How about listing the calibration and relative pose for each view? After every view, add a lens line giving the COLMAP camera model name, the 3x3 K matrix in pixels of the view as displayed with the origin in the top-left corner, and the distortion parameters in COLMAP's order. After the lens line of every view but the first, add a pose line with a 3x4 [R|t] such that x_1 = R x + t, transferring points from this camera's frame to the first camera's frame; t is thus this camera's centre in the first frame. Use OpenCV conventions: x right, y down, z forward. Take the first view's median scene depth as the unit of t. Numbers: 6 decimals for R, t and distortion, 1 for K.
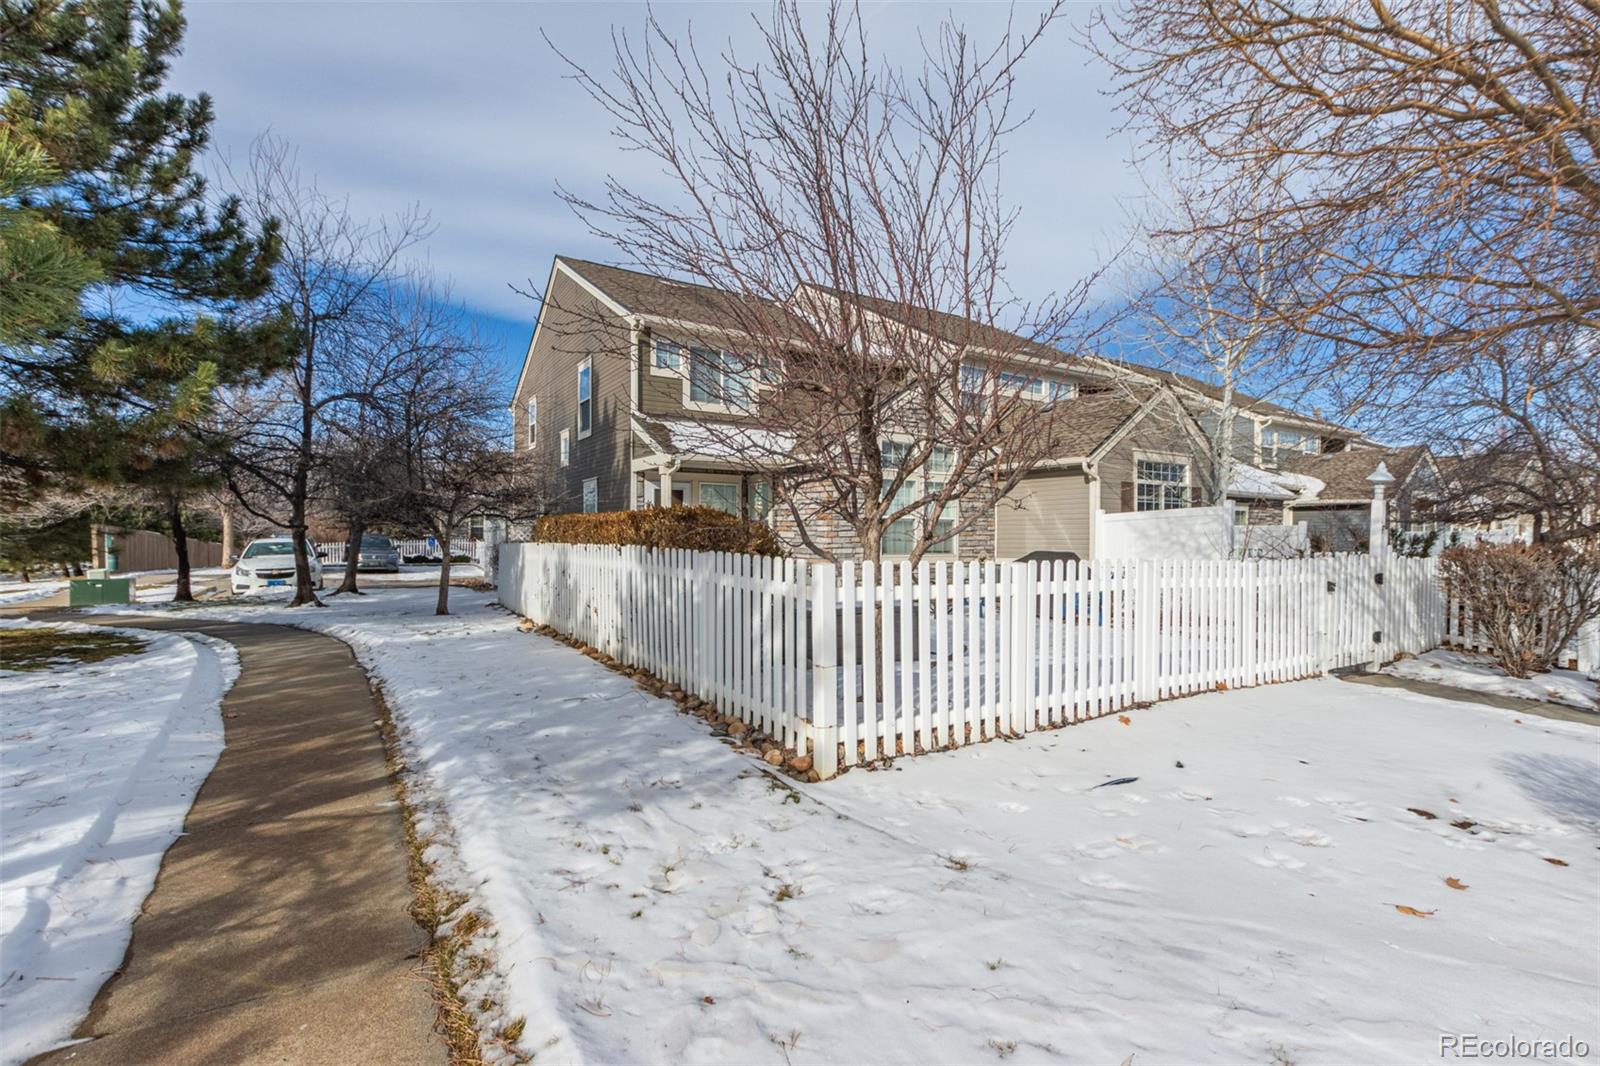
lens RADIAL K [[725.5, 0, 793.9], [0, 725.5, 530.5], [0, 0, 1]] dist [0.007772, -0.001596]
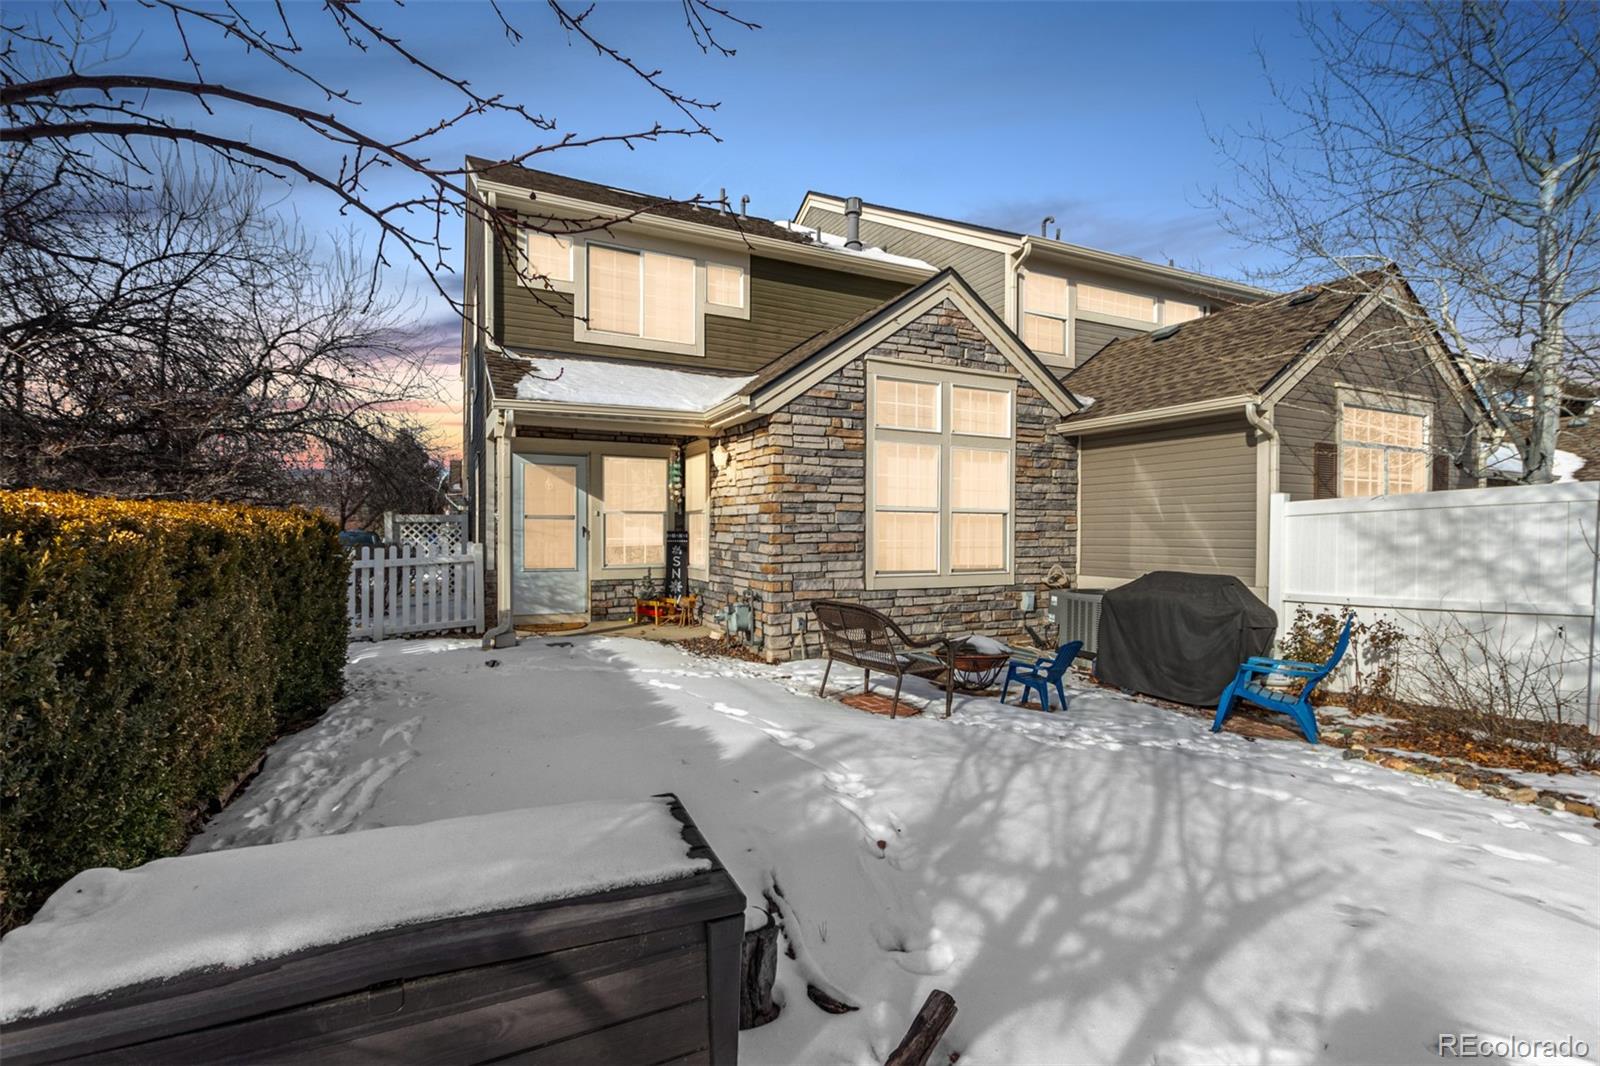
lens RADIAL K [[725.5, 0, 802.7], [0, 725.5, 539.6], [0, 0, 1]] dist [0.007772, -0.001596]
pose [[0.996380, 0.001527, -0.084996, 0.112194], [-0.001478, 0.999999, 0.000641, 0.005580], [0.084997, -0.000513, 0.996381, 0.419021]]
